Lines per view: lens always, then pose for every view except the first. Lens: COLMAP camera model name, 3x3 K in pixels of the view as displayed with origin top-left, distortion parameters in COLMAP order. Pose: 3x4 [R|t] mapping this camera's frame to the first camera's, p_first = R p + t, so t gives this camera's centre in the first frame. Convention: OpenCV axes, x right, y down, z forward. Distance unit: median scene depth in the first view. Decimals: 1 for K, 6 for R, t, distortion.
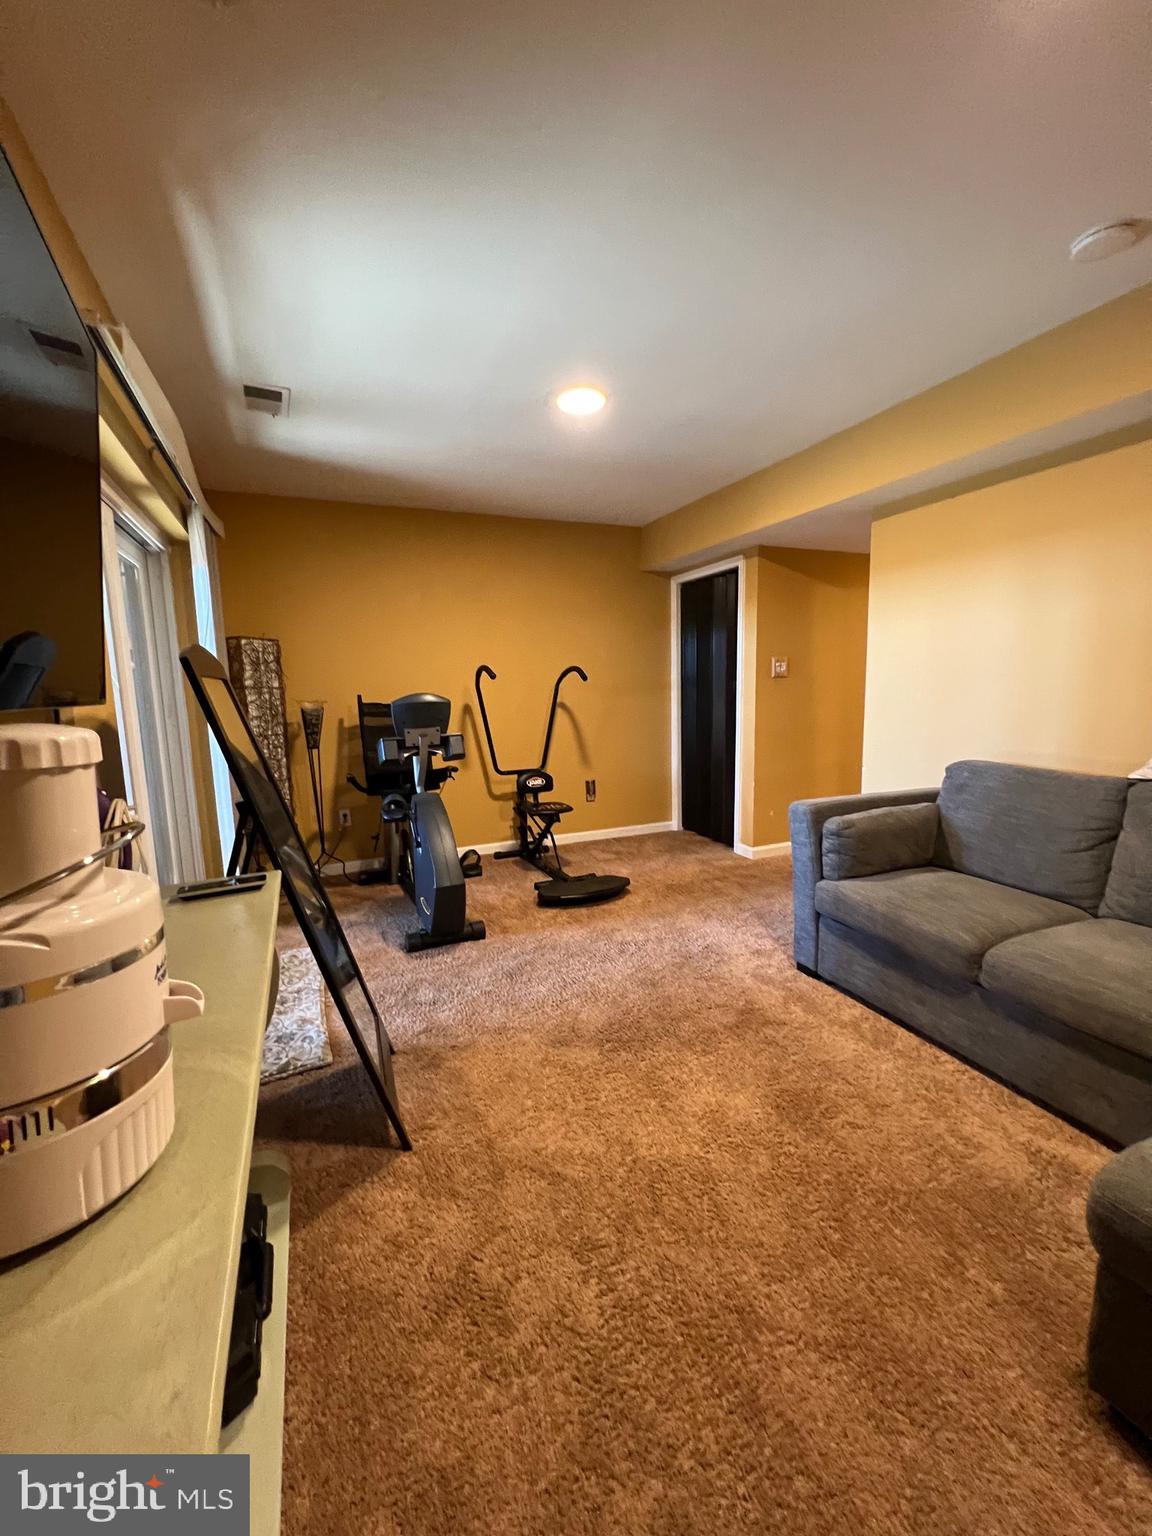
lens RADIAL K [[615.4, 0, 571.9], [0, 615.4, 770.8], [0, 0, 1]] dist [-0.000587, 0.000321]
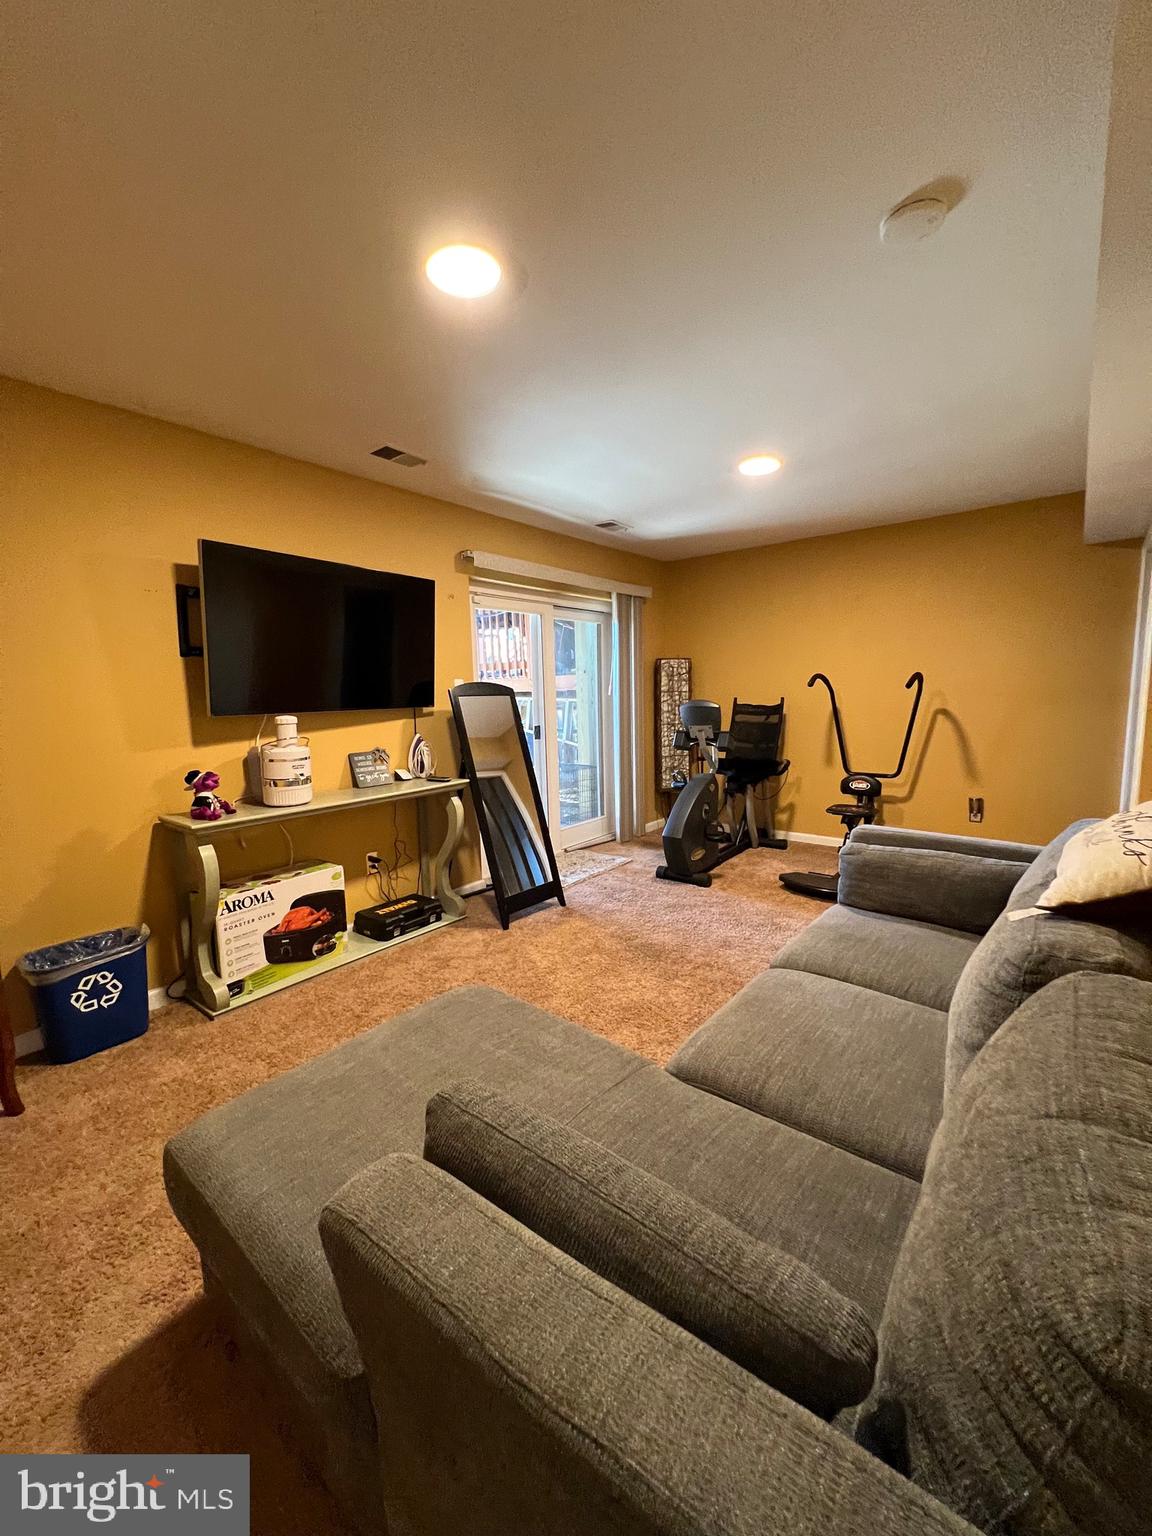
lens RADIAL K [[615.4, 0, 571.4], [0, 615.4, 770.5], [0, 0, 1]] dist [-0.000587, 0.000321]
pose [[0.465257, 0.128982, -0.875728, 0.690624], [-0.109740, 0.990099, 0.087525, -0.048193], [0.878347, 0.055380, 0.474805, 0.087078]]
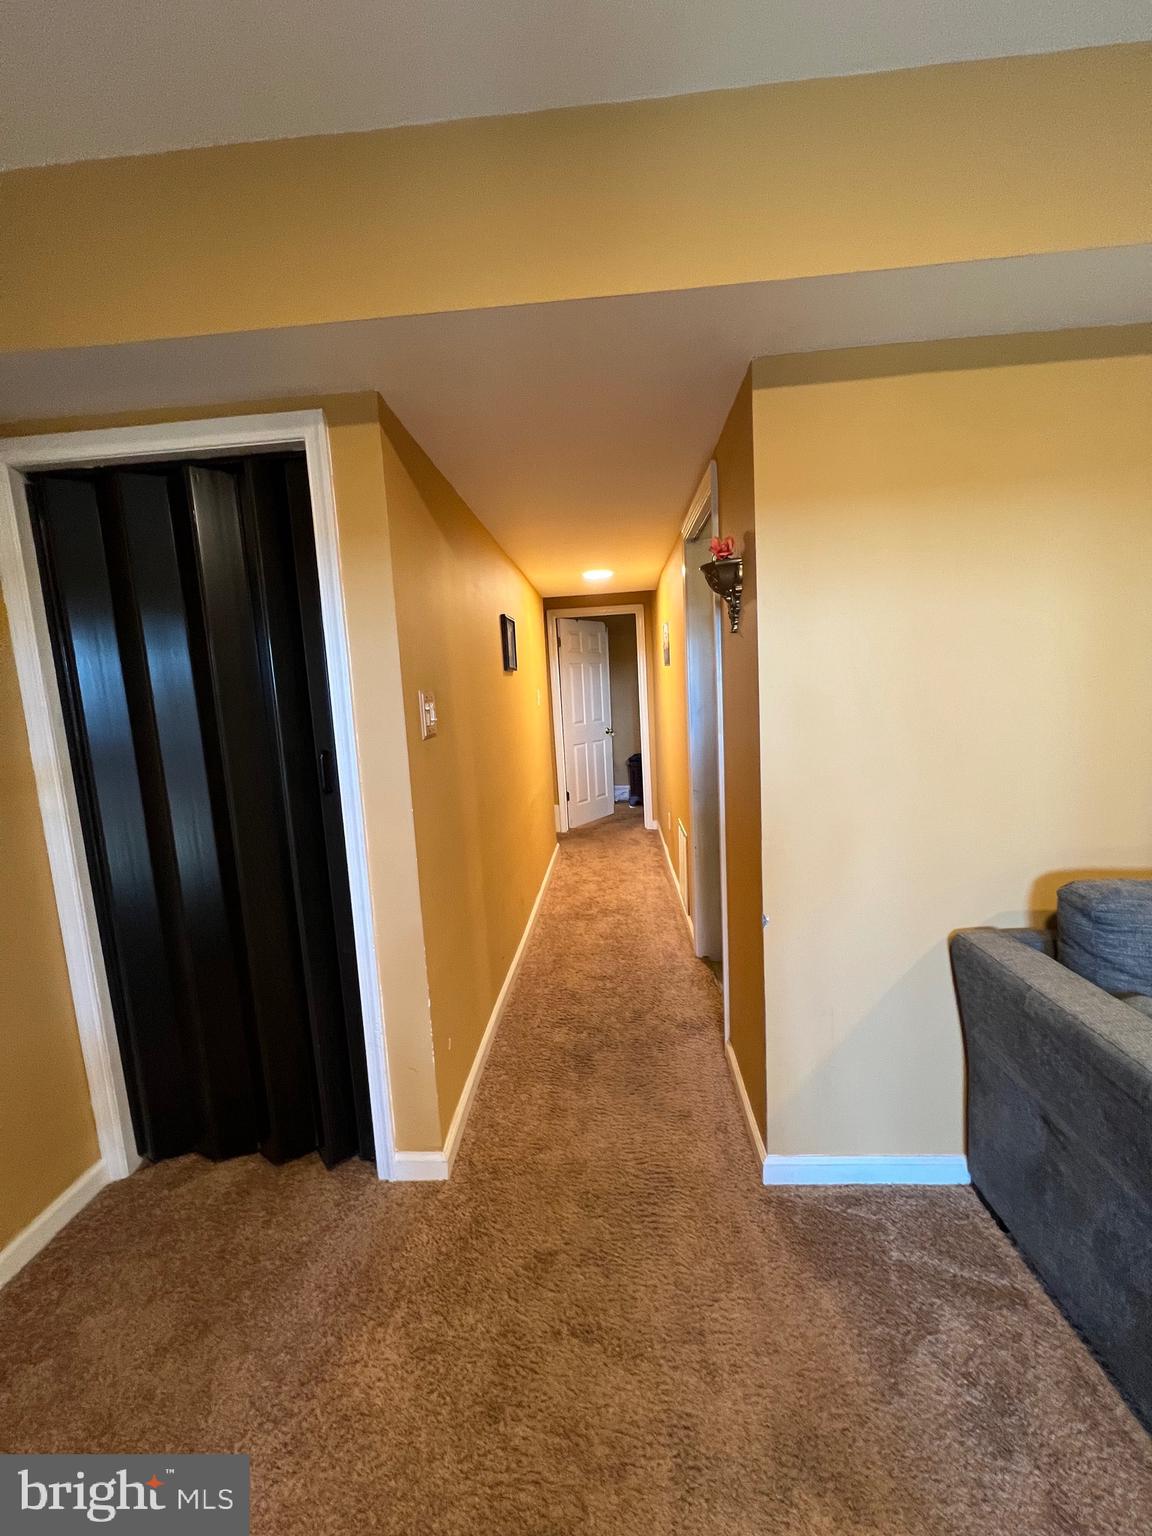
lens RADIAL K [[615.4, 0, 576.1], [0, 615.4, 768.5], [0, 0, 1]] dist [-0.000587, 0.000321]
pose [[0.449961, -0.116169, 0.885460, 0.000569], [0.167226, 0.984926, 0.044240, -0.150045], [-0.877252, 0.128166, 0.462604, 0.810688]]
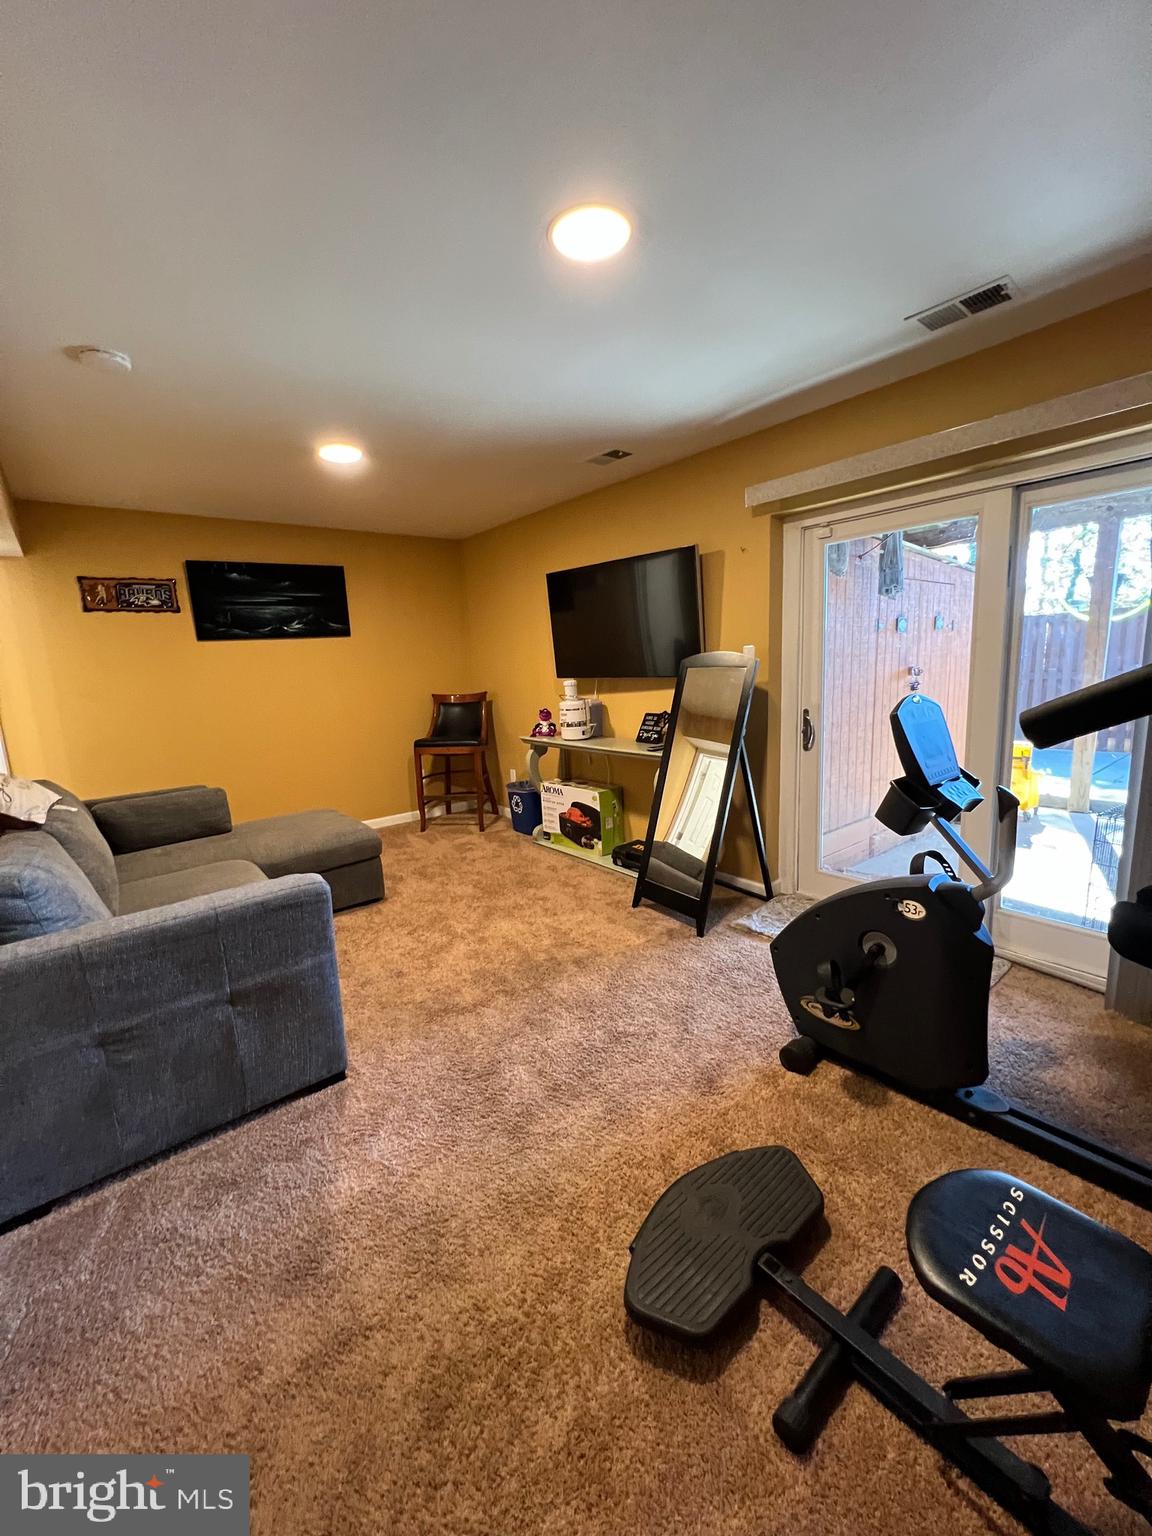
lens RADIAL K [[615.4, 0, 573.4], [0, 615.4, 770.4], [0, 0, 1]] dist [-0.000587, 0.000321]
pose [[-0.962030, 0.113873, -0.248056, 0.168355], [0.031583, 0.949151, 0.313233, -0.202329], [0.271111, 0.293505, -0.916708, 1.191371]]
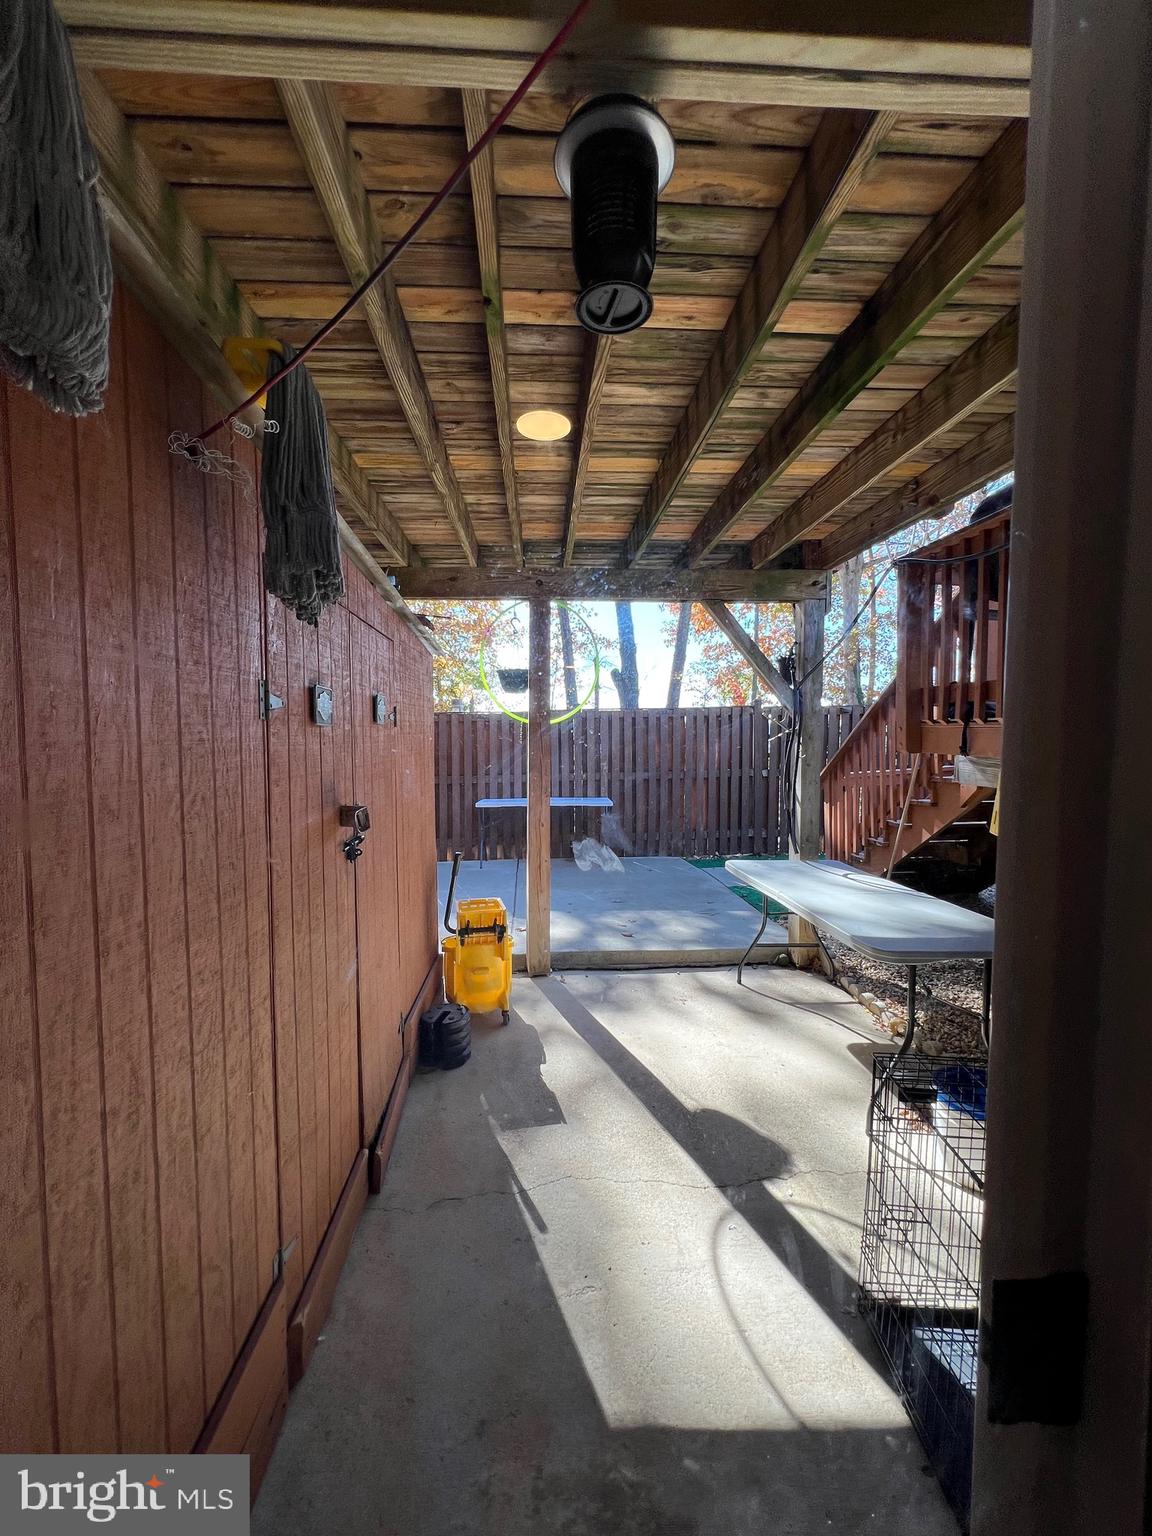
lens RADIAL K [[615.7, 0, 569.6], [0, 615.7, 770.9], [0, 0, 1]] dist [-0.001238, 0.000123]
pose [[-0.349751, 0.080246, -0.933400, -0.360110], [-0.126120, 0.983222, 0.131787, -0.118487], [0.928315, 0.163813, -0.333762, 0.570249]]
